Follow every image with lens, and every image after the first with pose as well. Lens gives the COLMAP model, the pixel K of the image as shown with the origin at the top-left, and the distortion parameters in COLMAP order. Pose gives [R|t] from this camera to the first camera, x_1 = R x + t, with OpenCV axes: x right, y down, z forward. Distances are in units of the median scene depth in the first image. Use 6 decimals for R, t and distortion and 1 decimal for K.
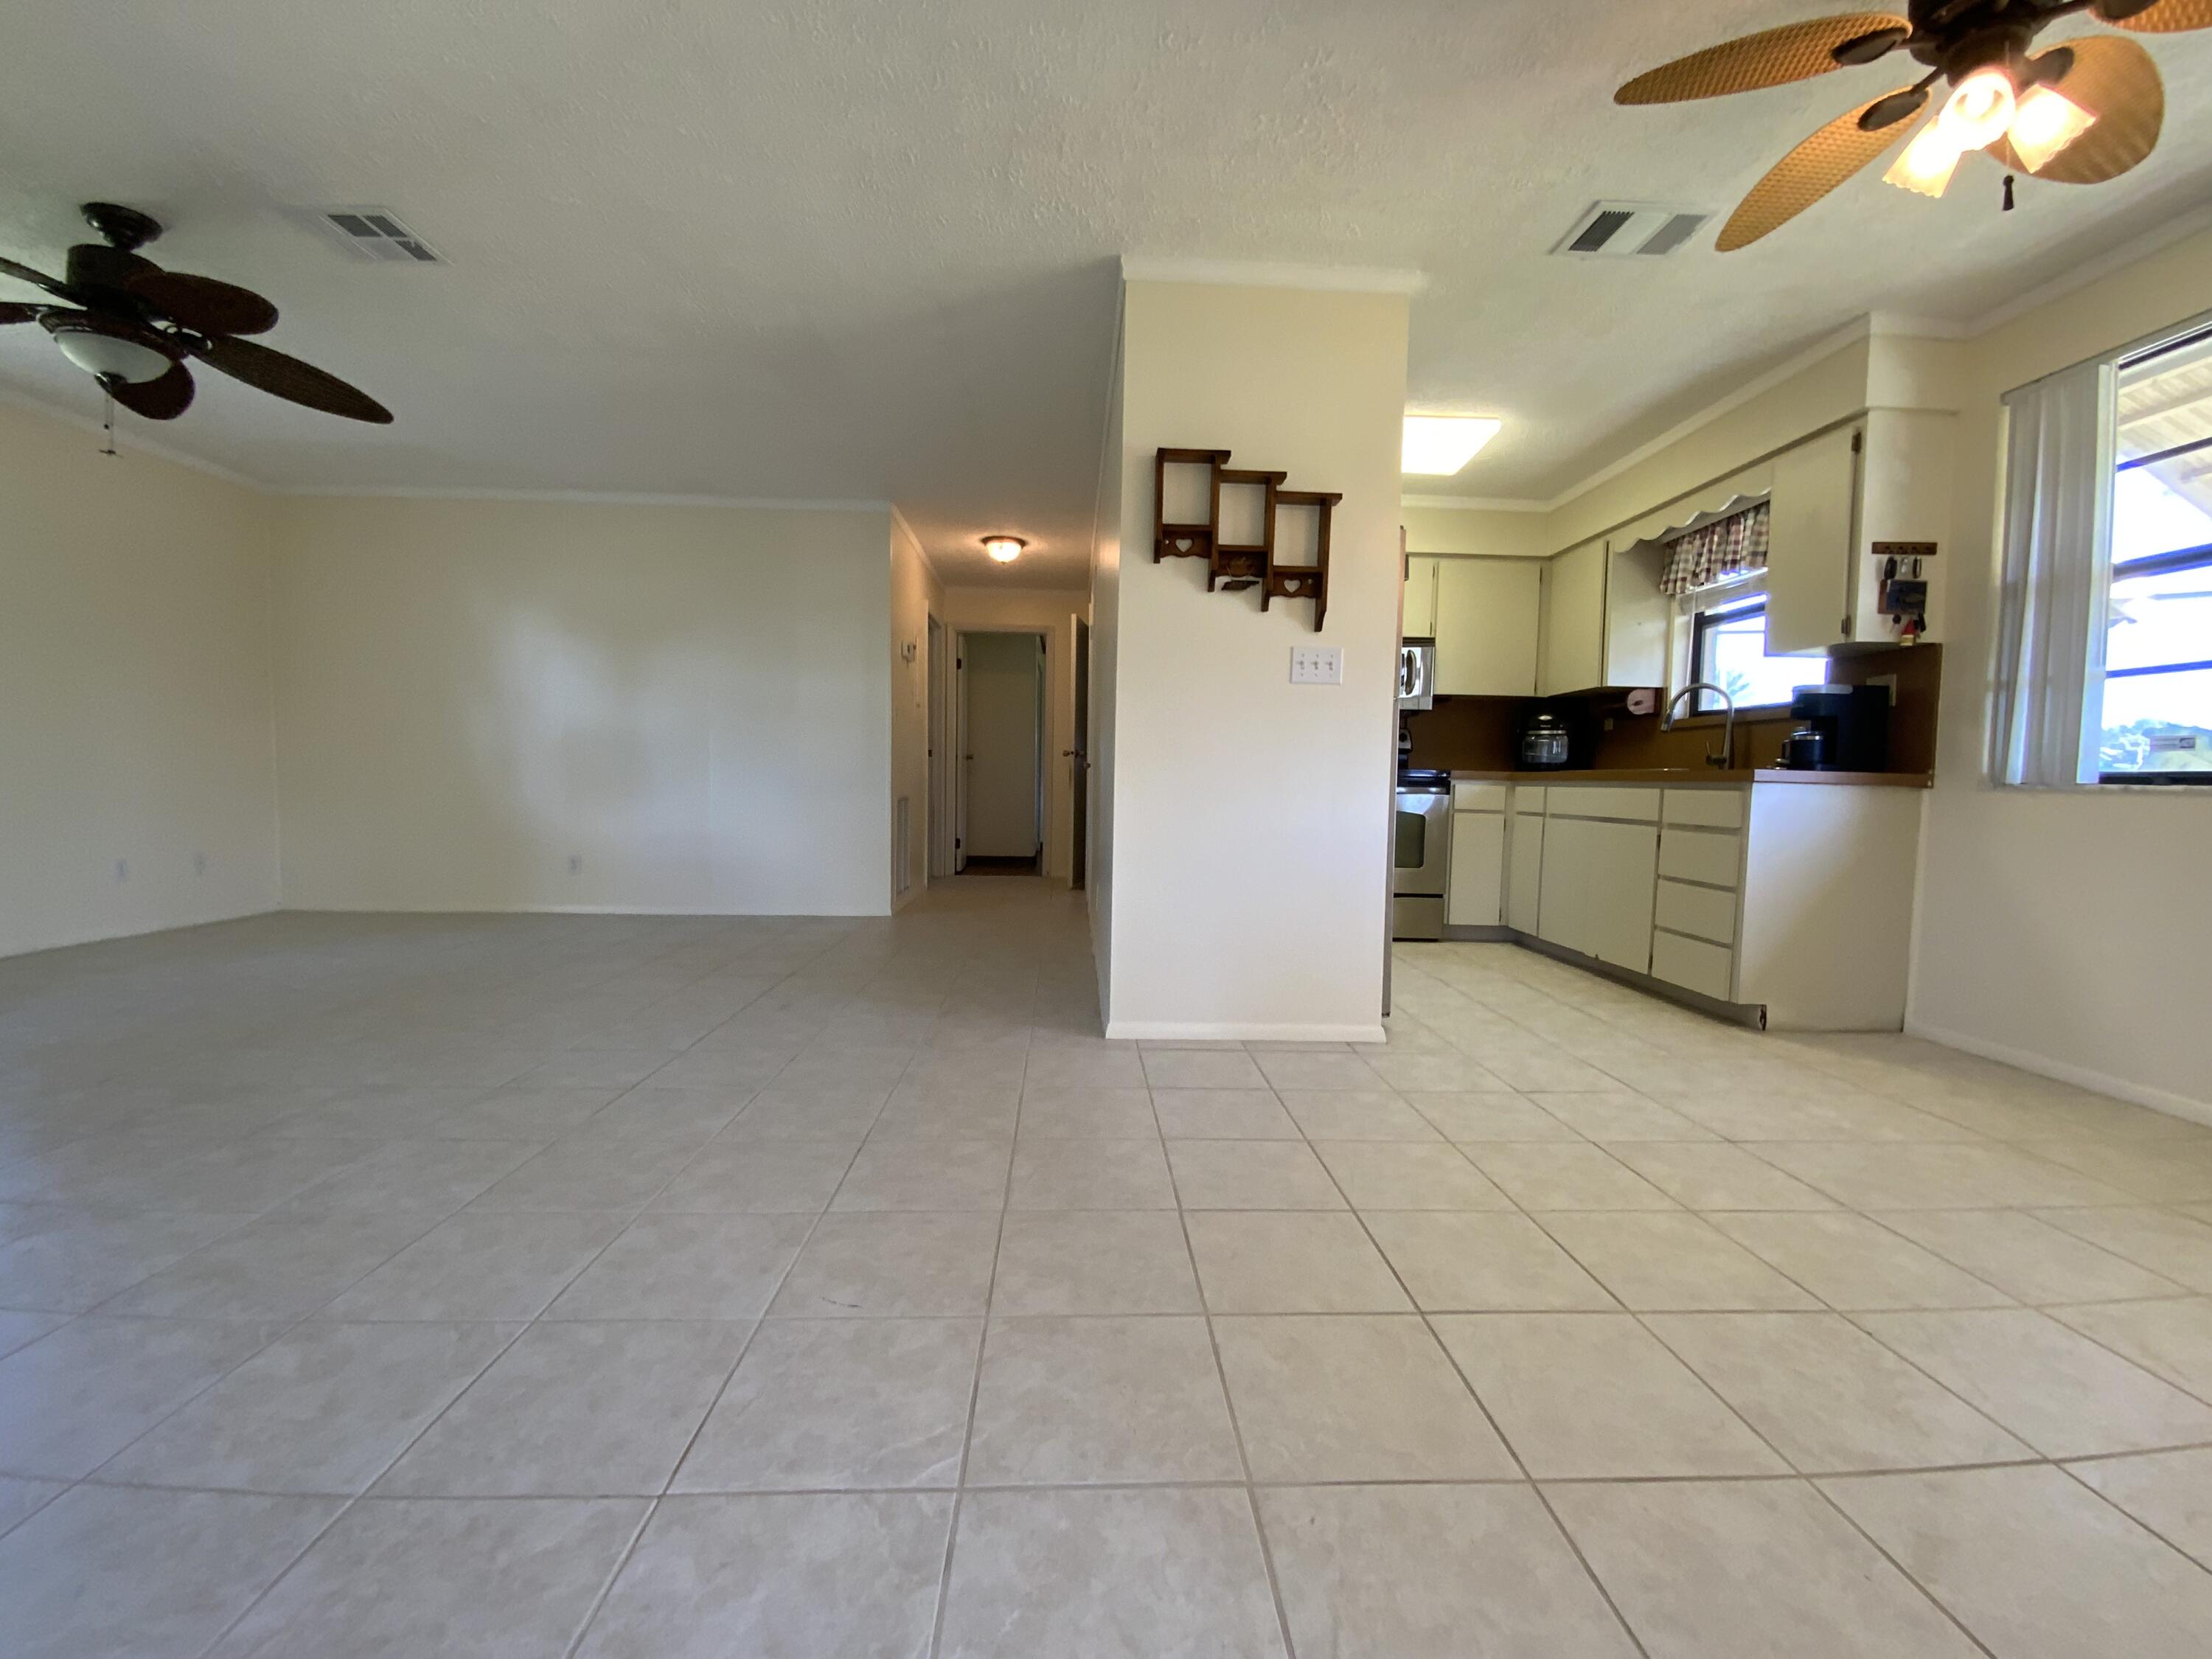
lens RADIAL K [[894.5, 0, 1107.0], [0, 894.5, 832.8], [0, 0, 1]] dist [0.023866, -0.018919]
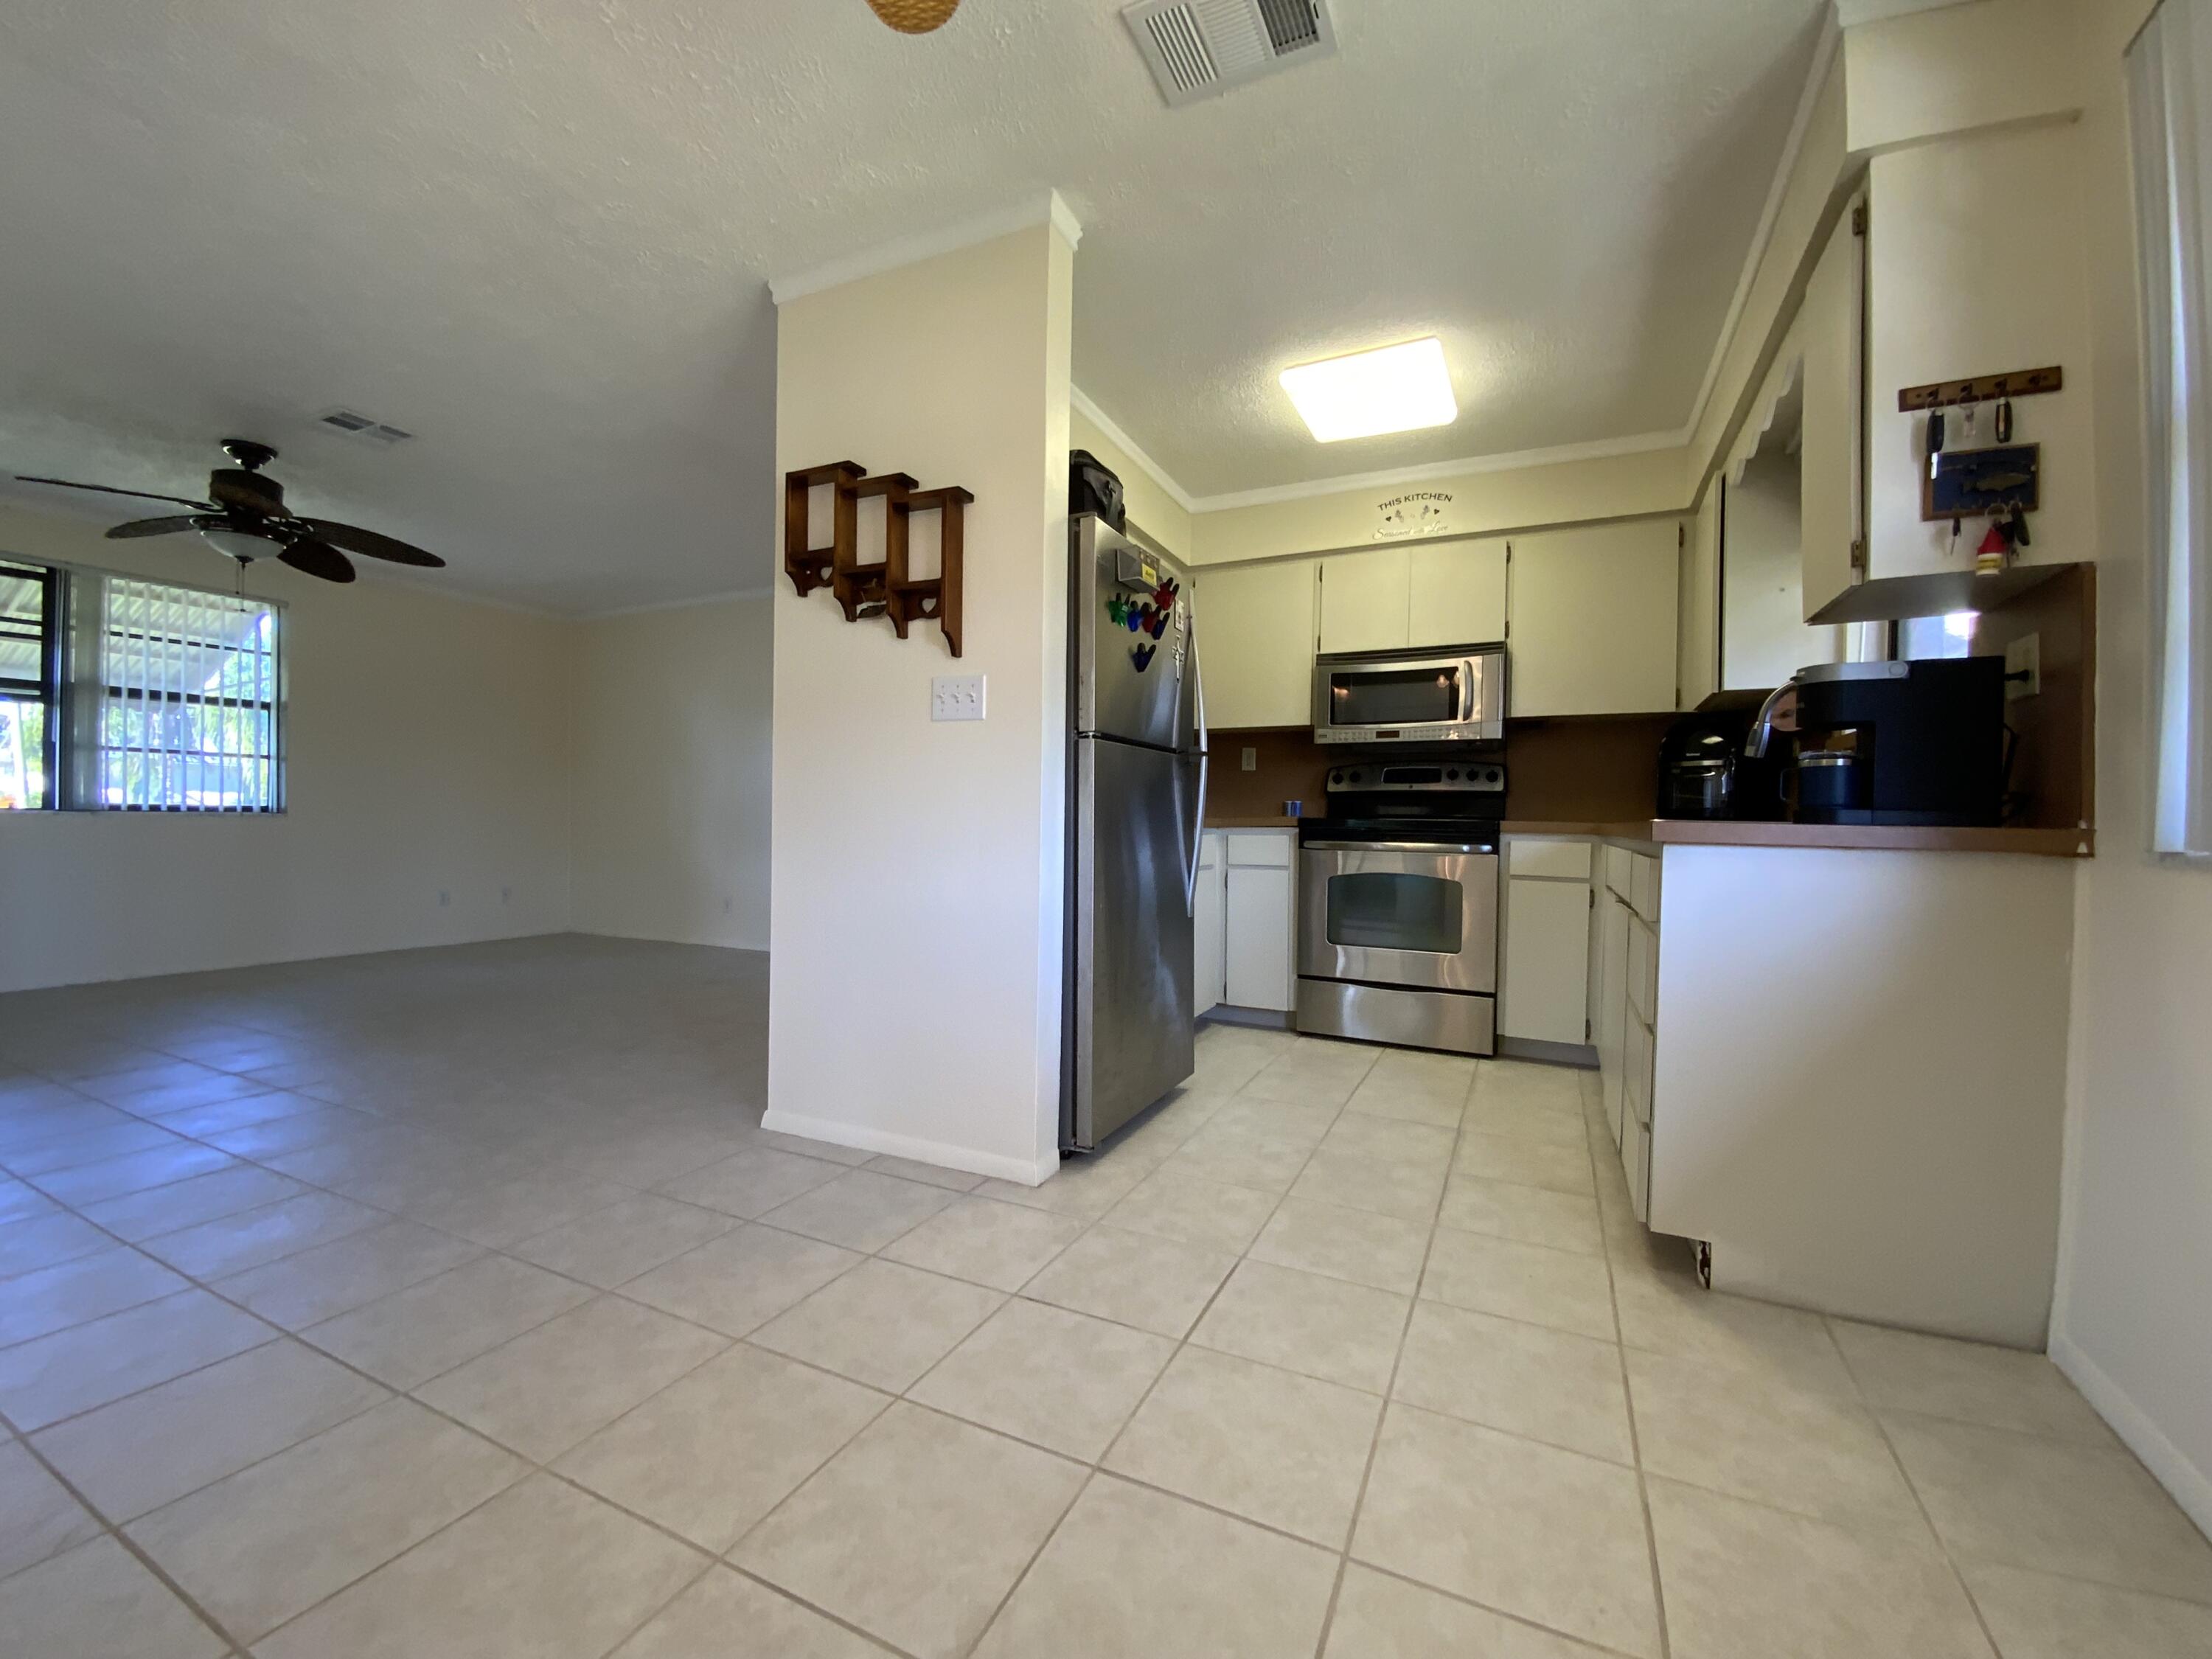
lens RADIAL K [[899.4, 0, 1108.9], [0, 899.4, 830.0], [0, 0, 1]] dist [0.033244, -0.026800]
pose [[0.880724, -0.001086, -0.473629, 0.766052], [-0.025756, 0.998408, -0.050183, -0.030455], [0.472929, 0.056396, 0.879294, 0.363869]]
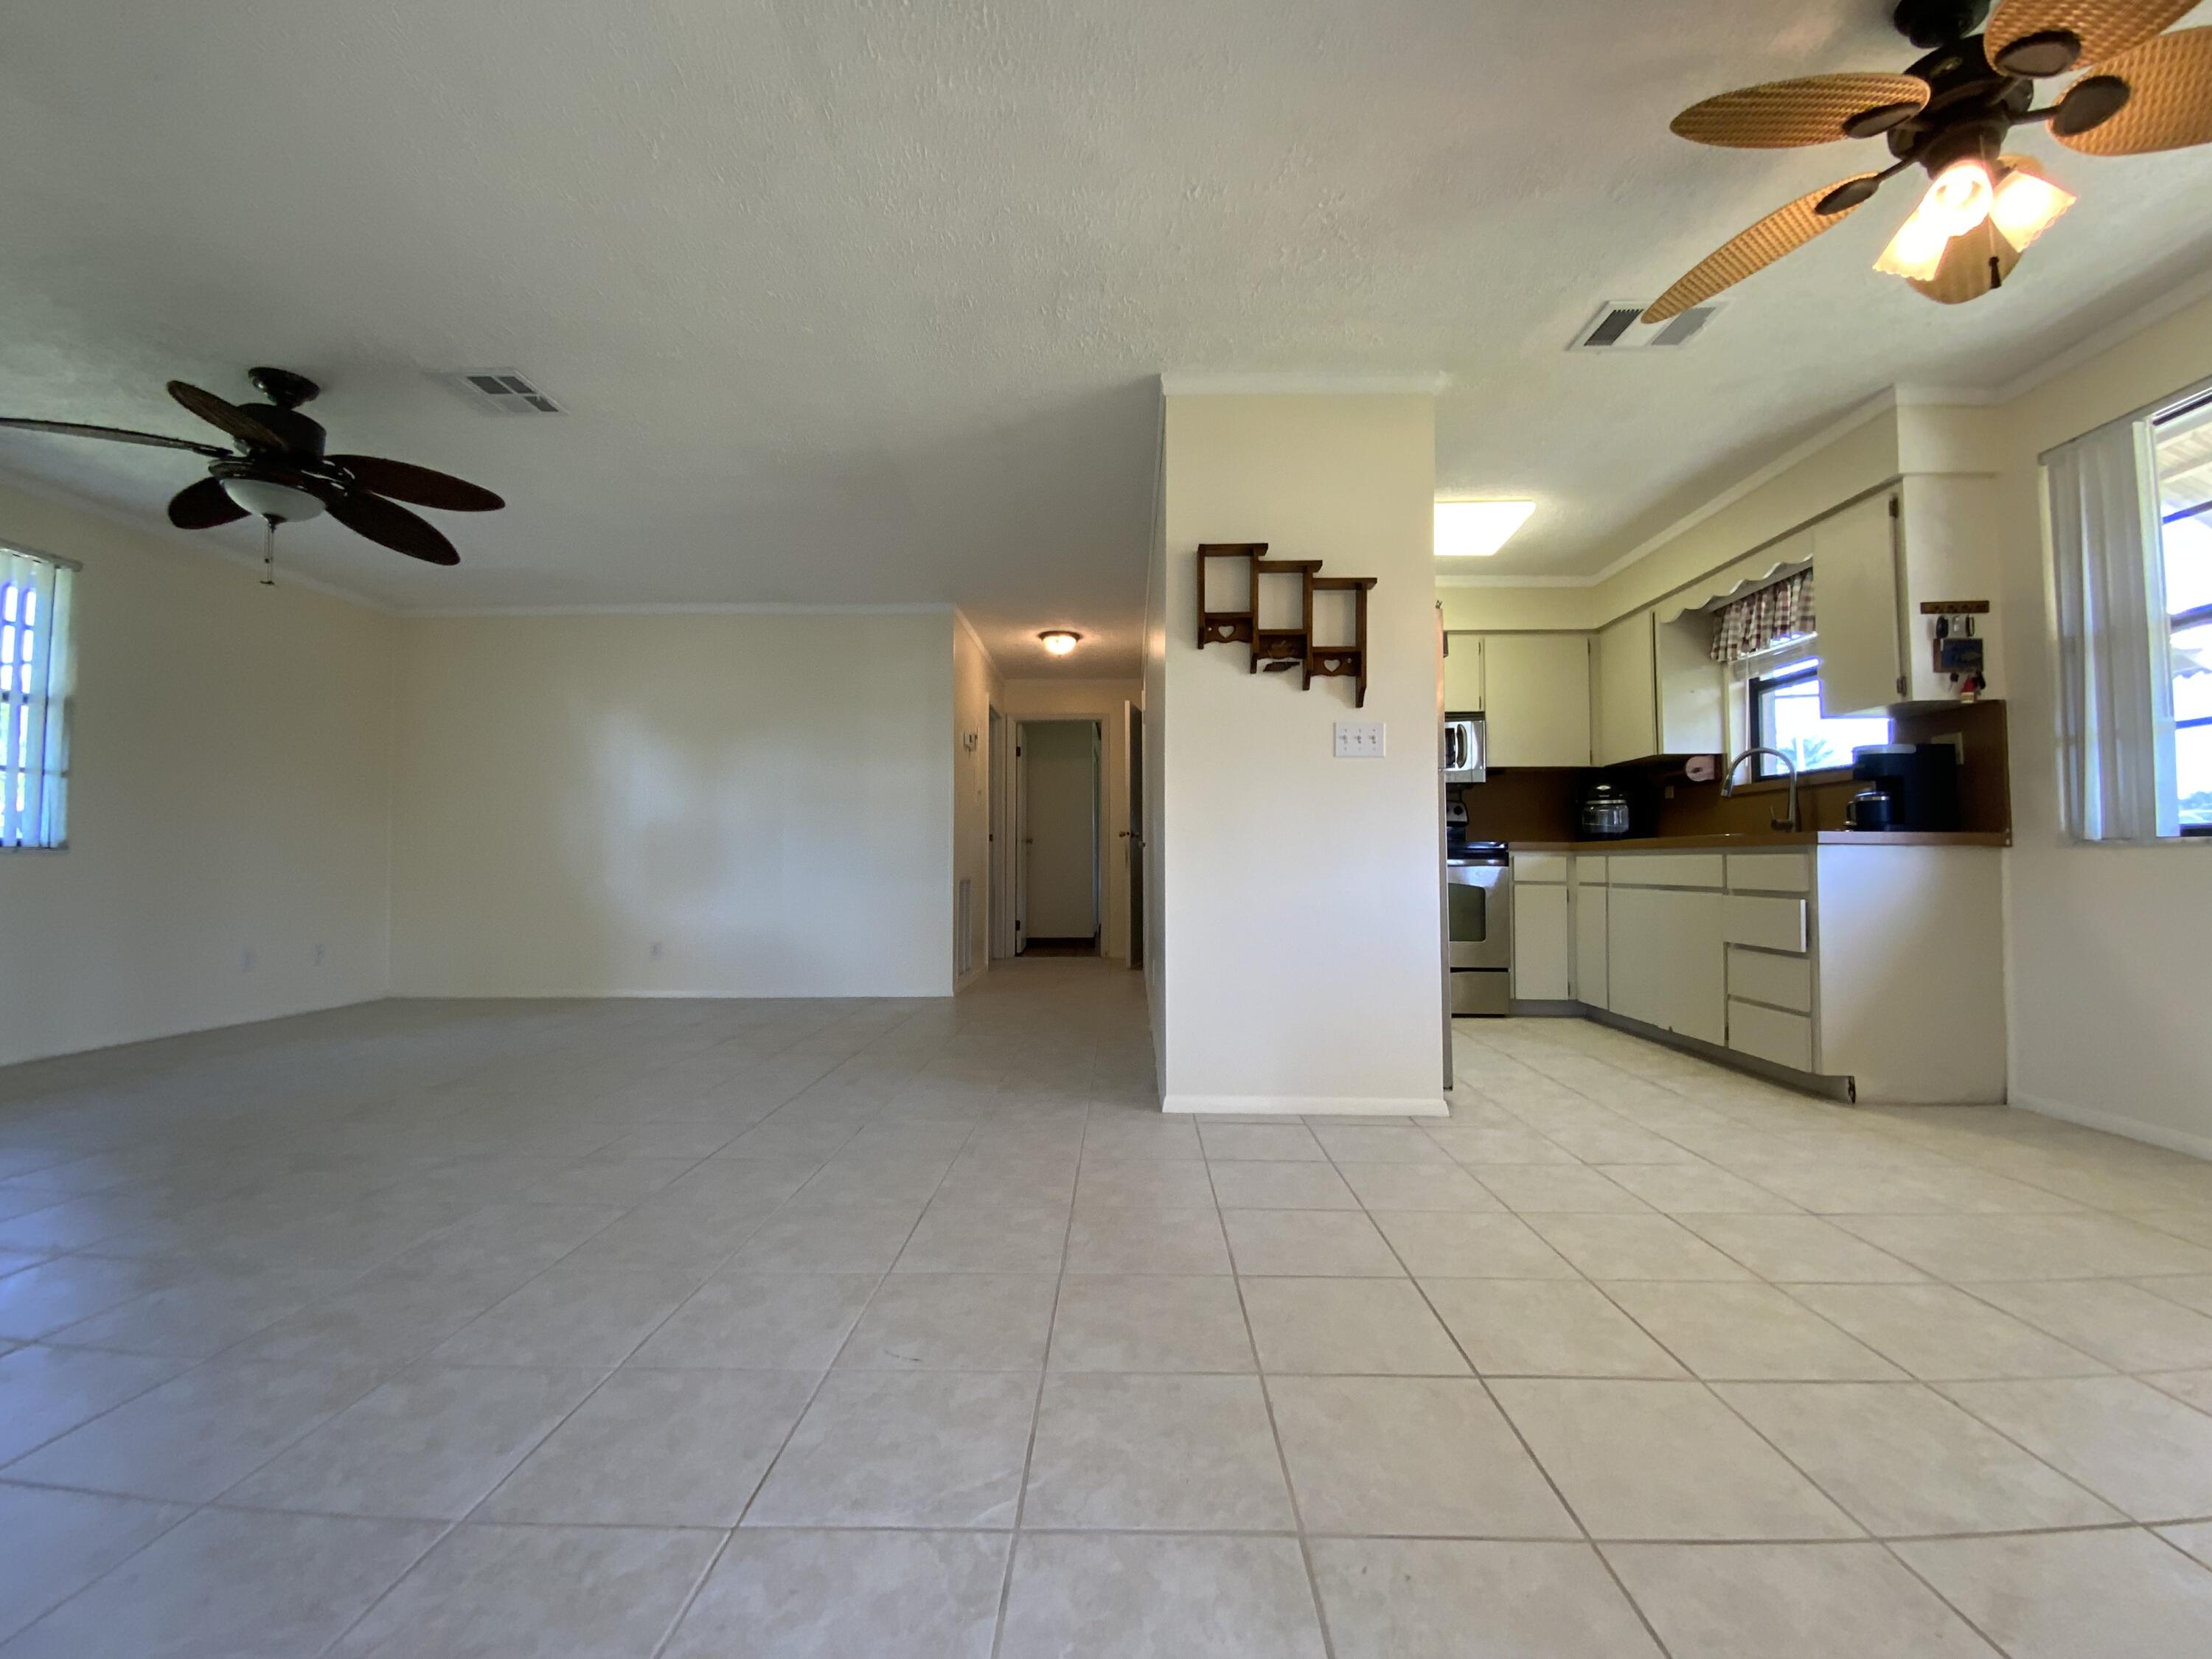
lens RADIAL K [[895.8, 0, 1109.4], [0, 895.8, 833.0], [0, 0, 1]] dist [0.030589, -0.021769]
pose [[0.997706, -0.022835, -0.063729, 0.010462], [0.016712, 0.995337, -0.095001, 0.013503], [0.065601, 0.093718, 0.993435, -0.036928]]
